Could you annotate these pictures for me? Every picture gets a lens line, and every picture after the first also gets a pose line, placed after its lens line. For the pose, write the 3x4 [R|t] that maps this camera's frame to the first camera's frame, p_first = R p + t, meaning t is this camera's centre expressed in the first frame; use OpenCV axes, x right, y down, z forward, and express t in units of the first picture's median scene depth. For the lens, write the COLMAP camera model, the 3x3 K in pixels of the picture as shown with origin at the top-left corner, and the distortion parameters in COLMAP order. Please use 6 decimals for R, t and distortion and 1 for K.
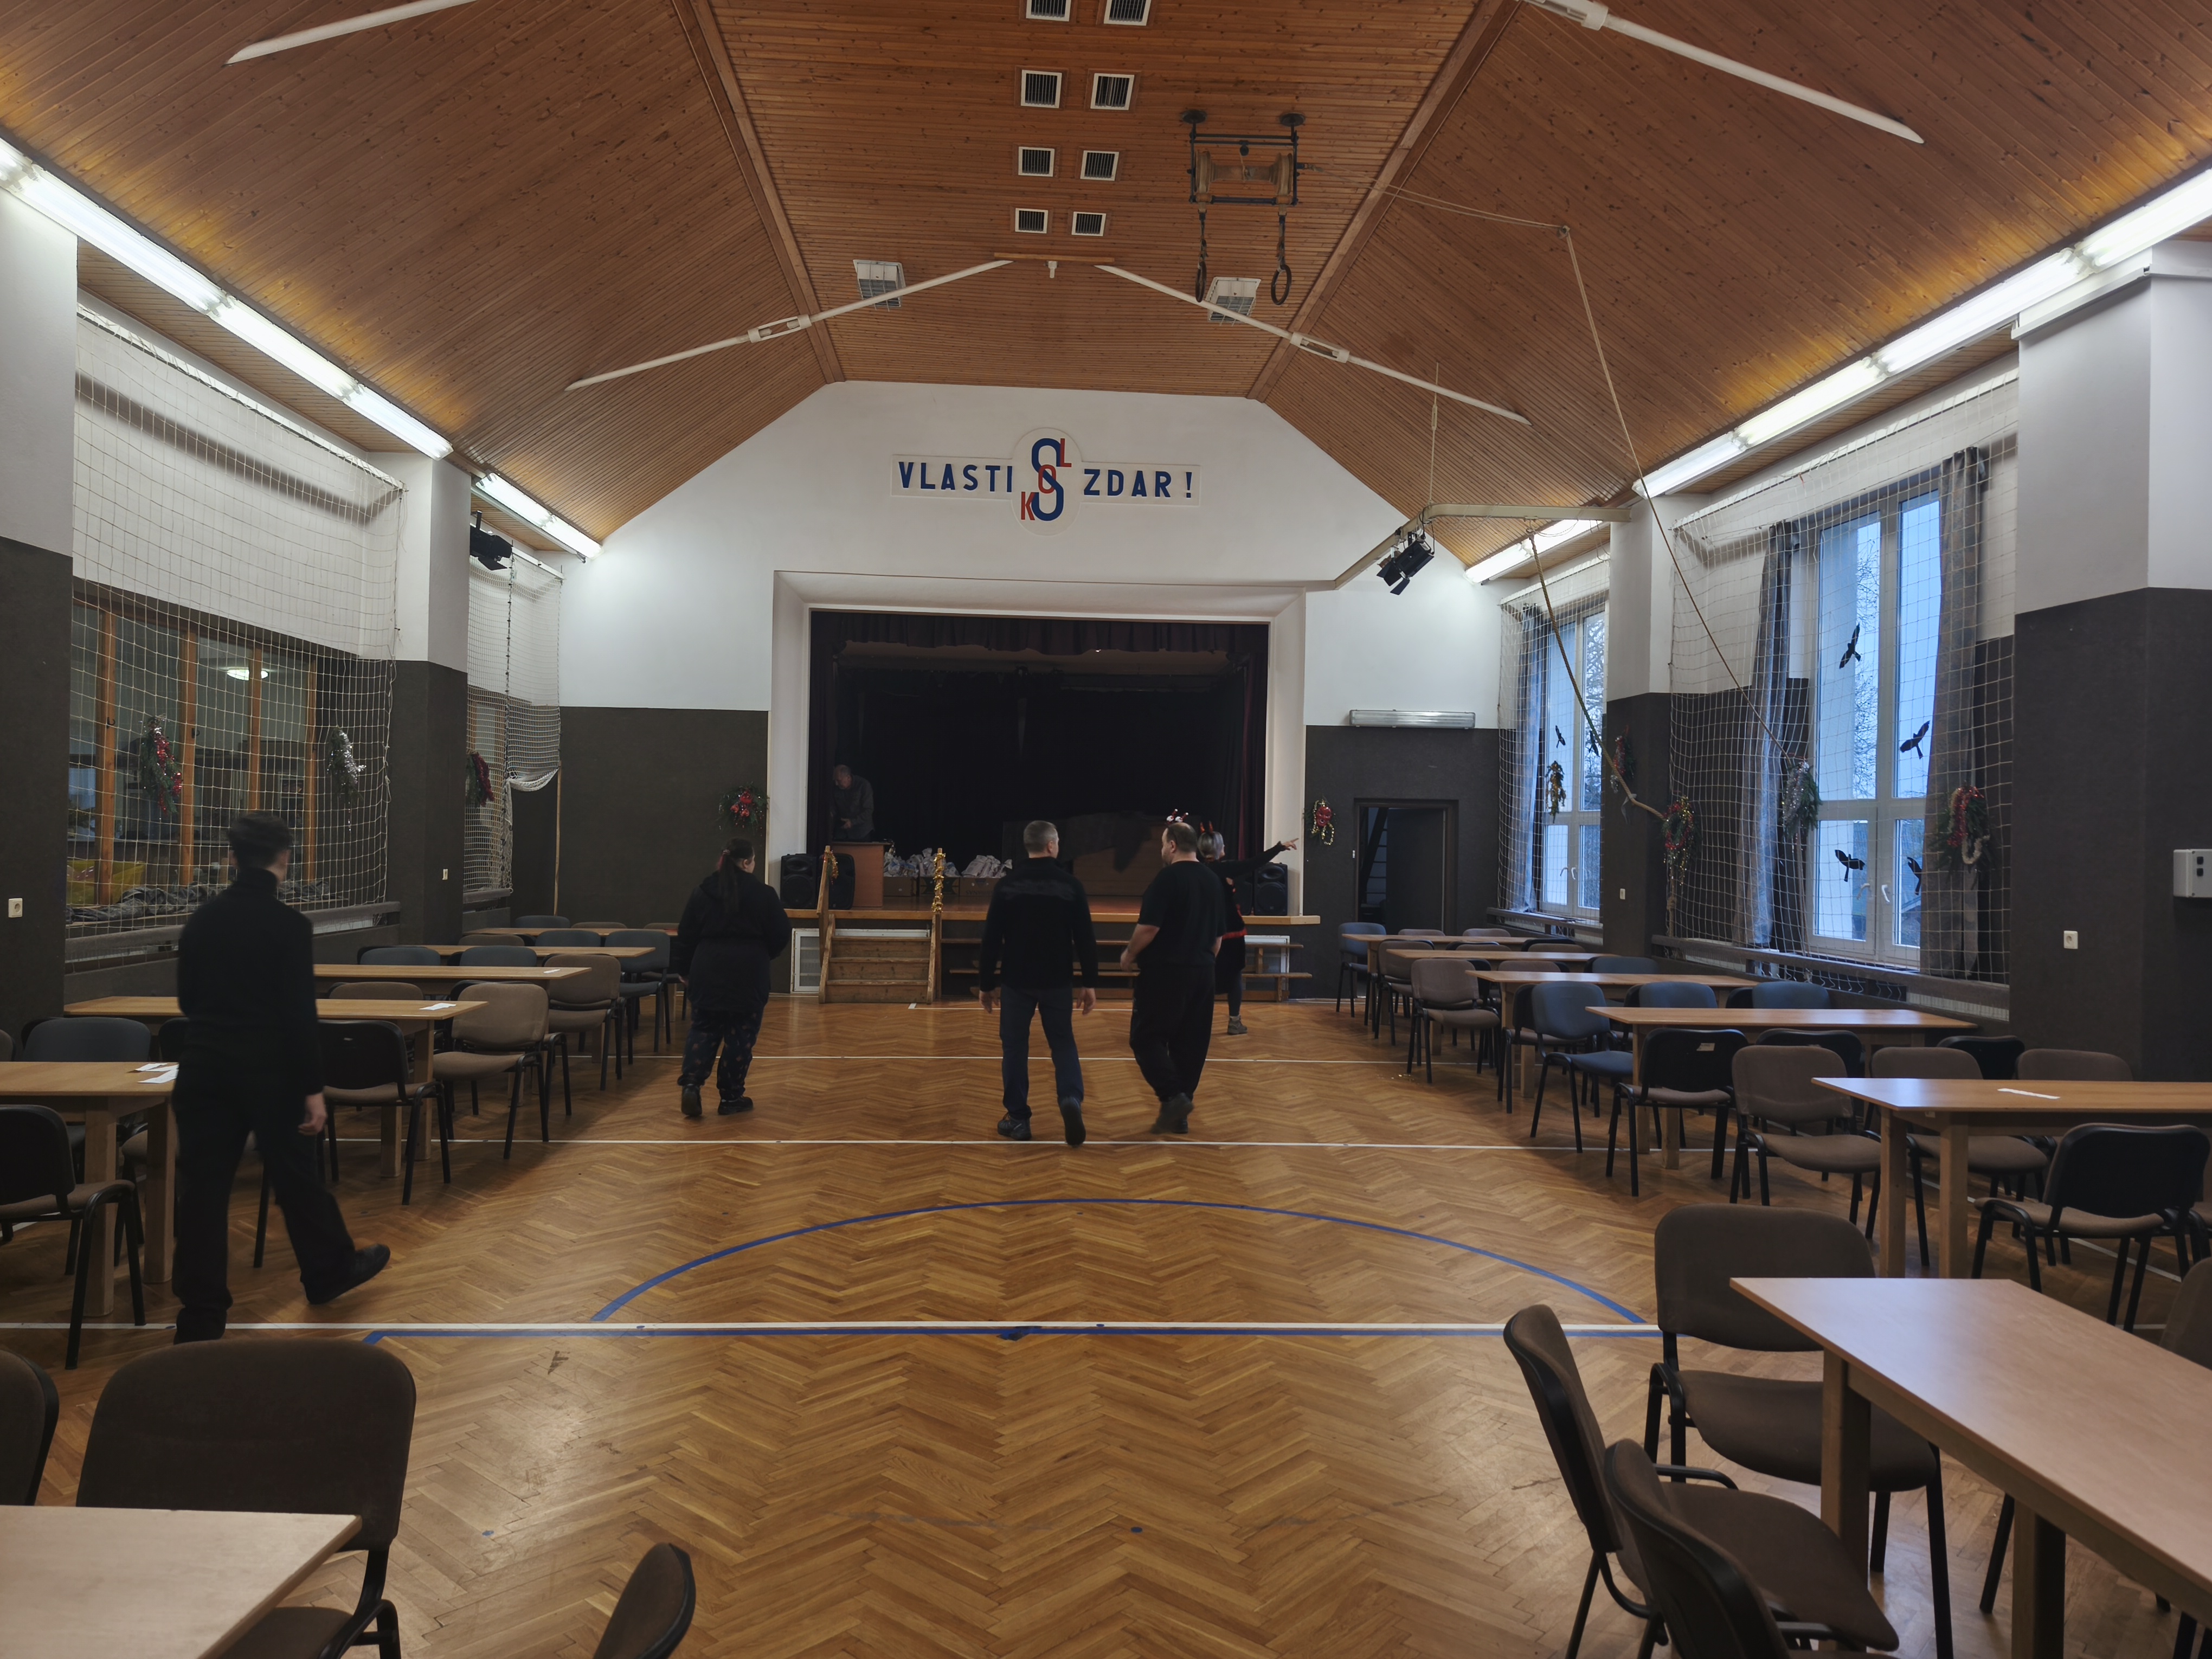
lens RADIAL K [[1554.0, 0, 1098.9], [0, 1554.0, 819.4], [0, 0, 1]] dist [0.010685, -0.020353]
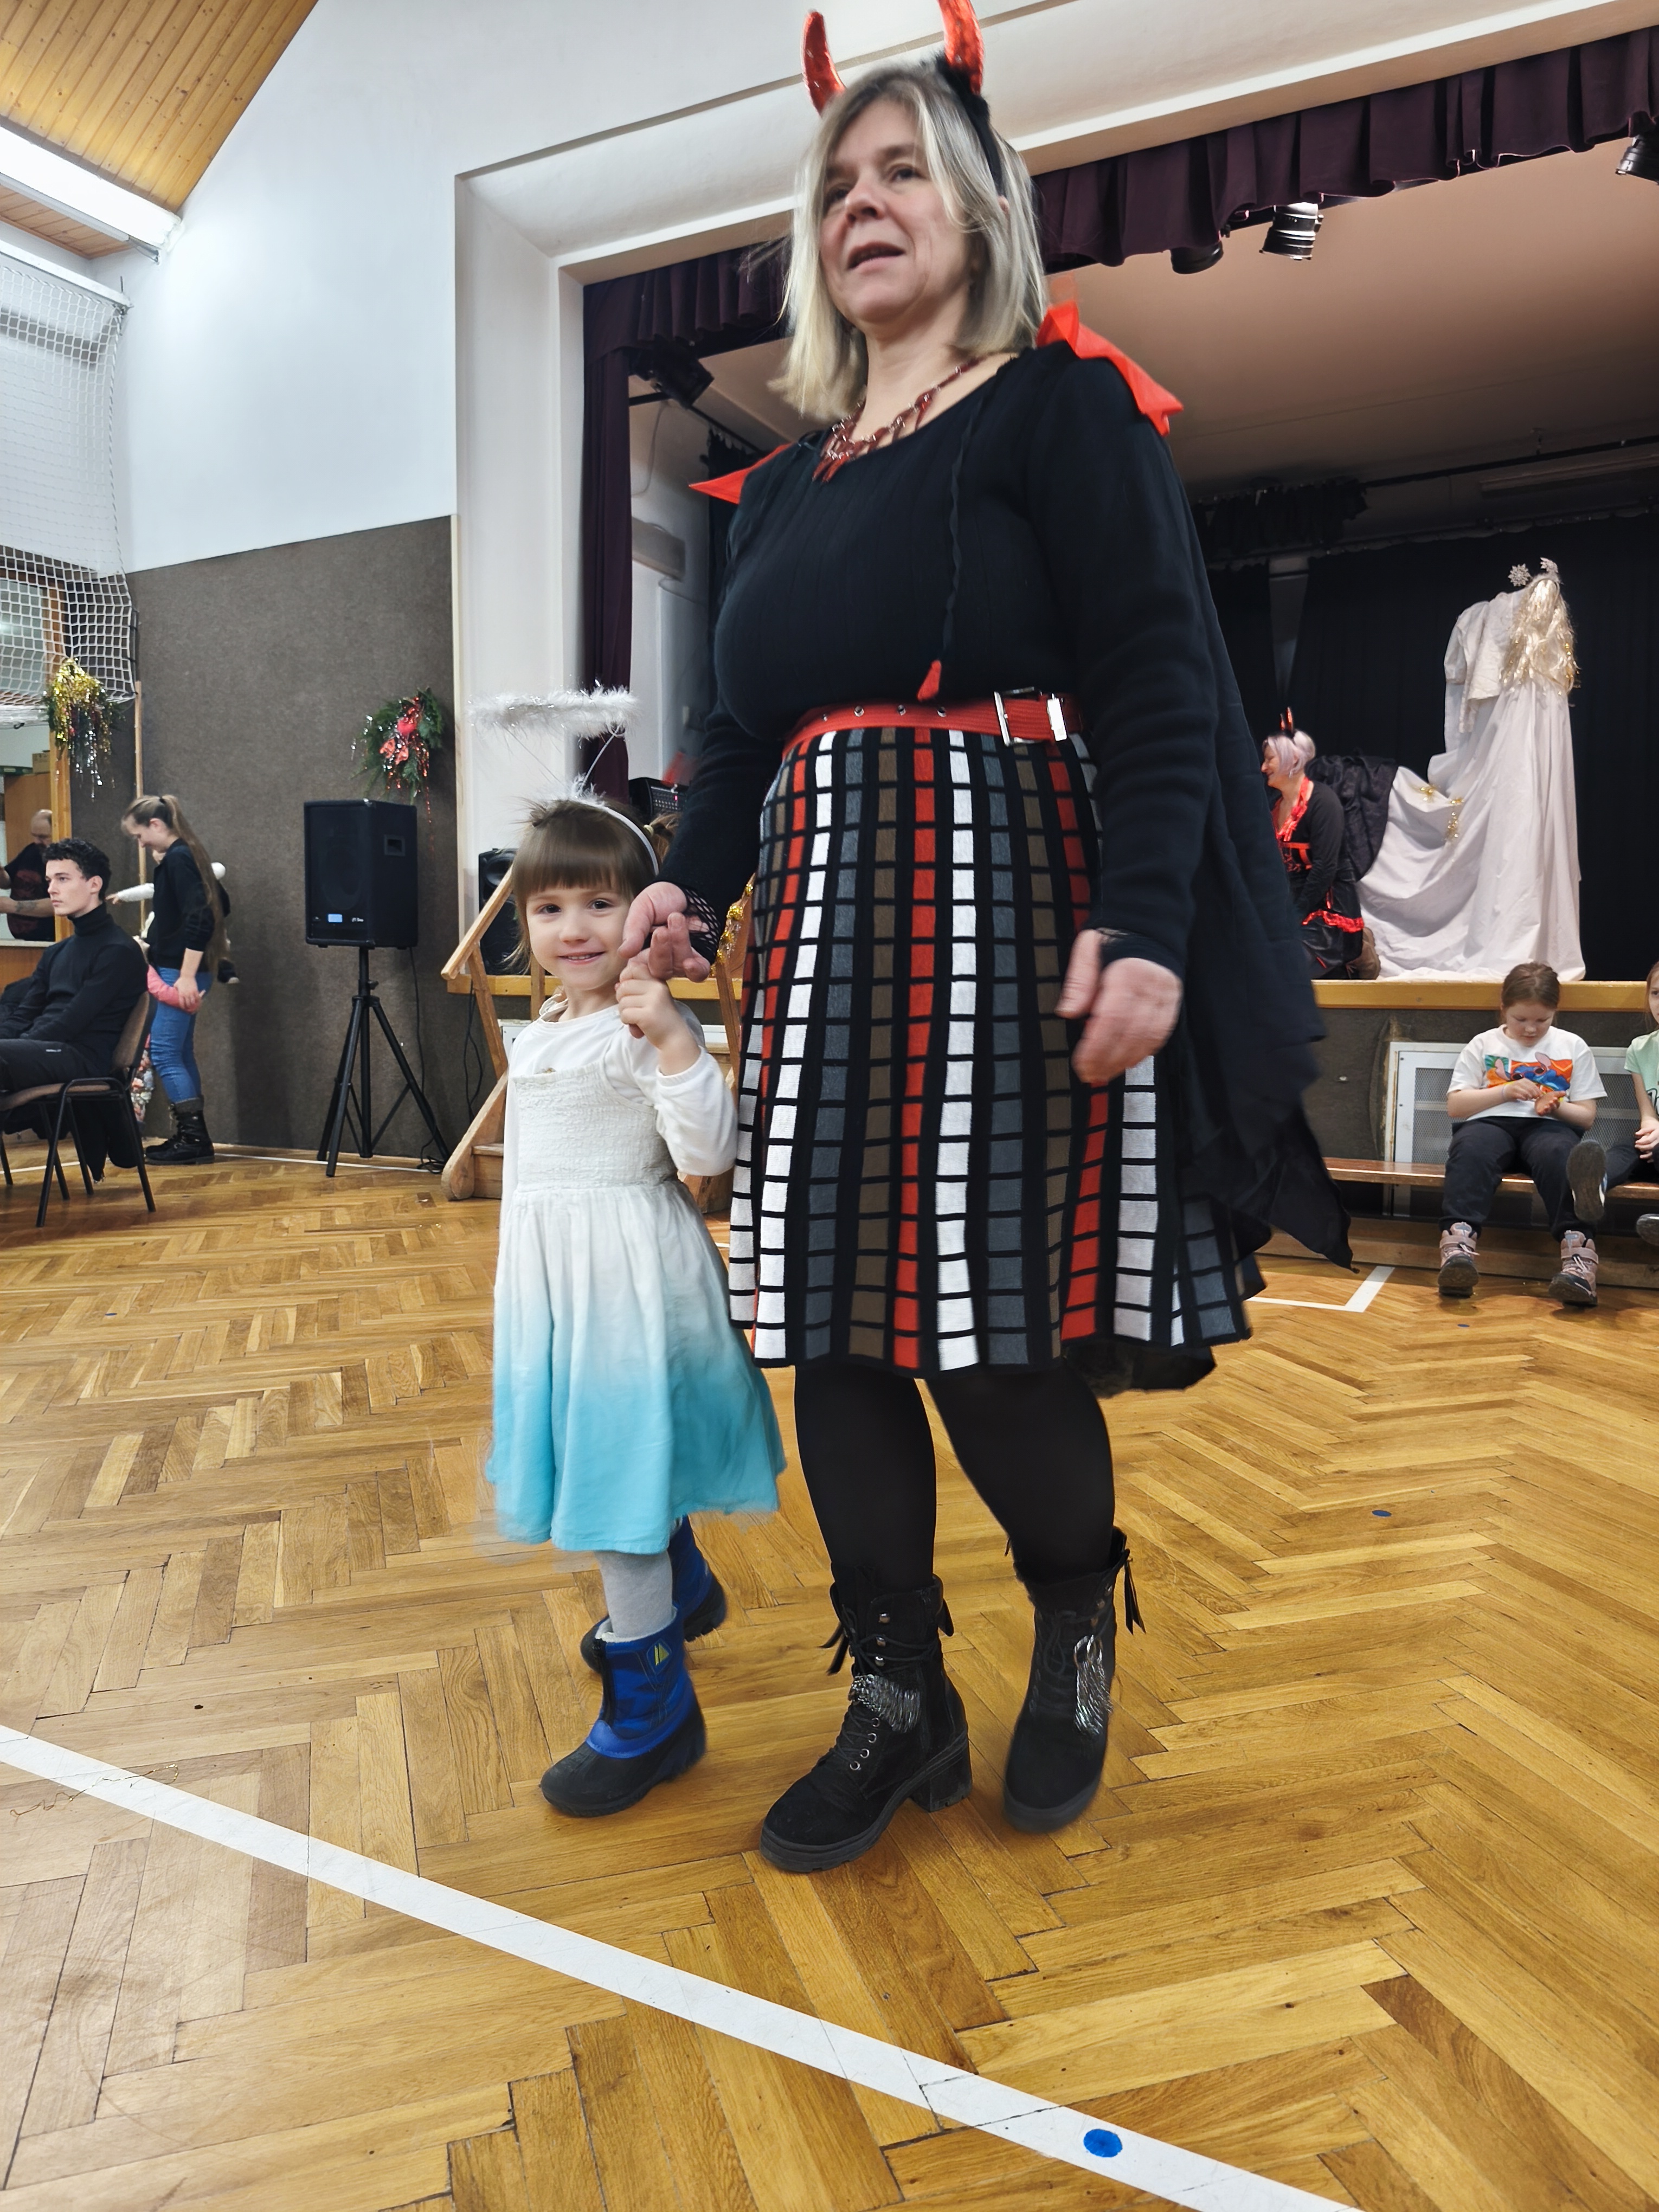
lens RADIAL K [[1554.0, 0, 825.3], [0, 1554.0, 1095.0], [0, 0, 1]] dist [0.010685, -0.020353]
pose [[0.861255, 0.026104, -0.507503, 0.099947], [0.015049, 0.996932, 0.076817, 0.059229], [0.507951, -0.073796, 0.858219, 0.673014]]
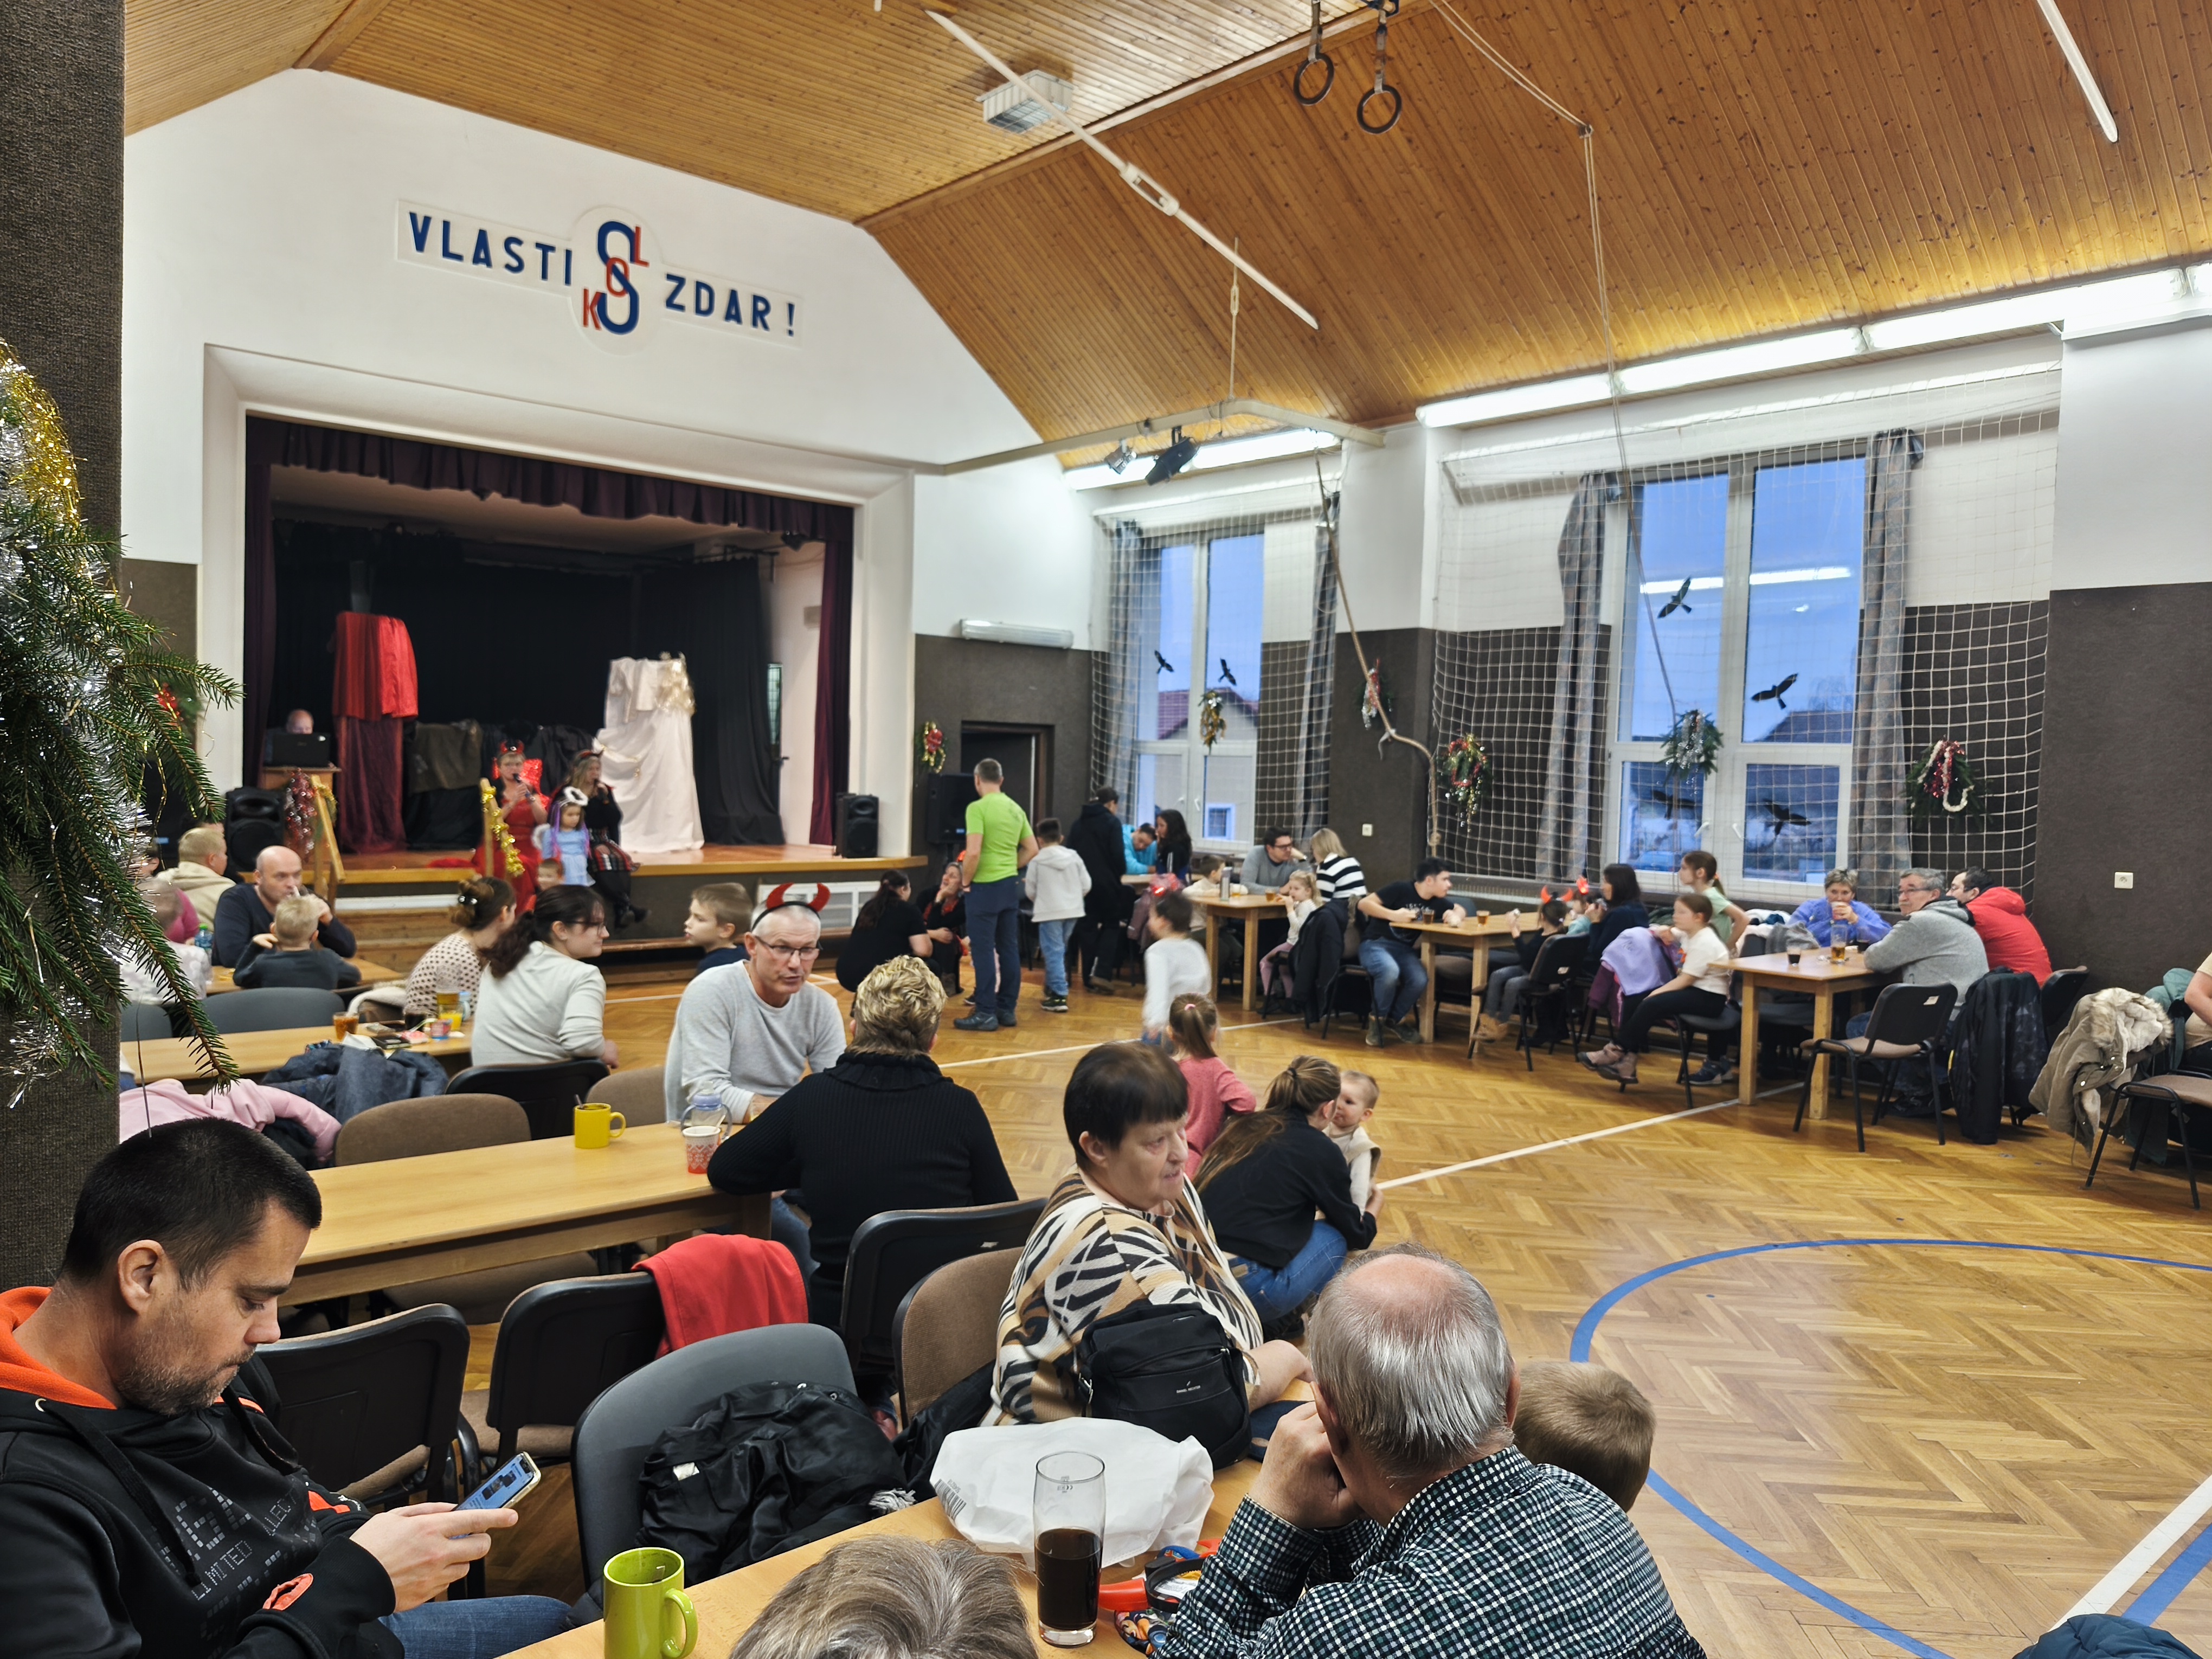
lens RADIAL K [[1554.0, 0, 1110.0], [0, 1554.0, 846.0], [0, 0, 1]] dist [0.010685, -0.020353]
pose [[0.789753, -0.028709, 0.612753, -0.312895], [-0.019721, 0.997200, 0.072139, -0.007645], [-0.613108, -0.069056, 0.786975, 0.259039]]
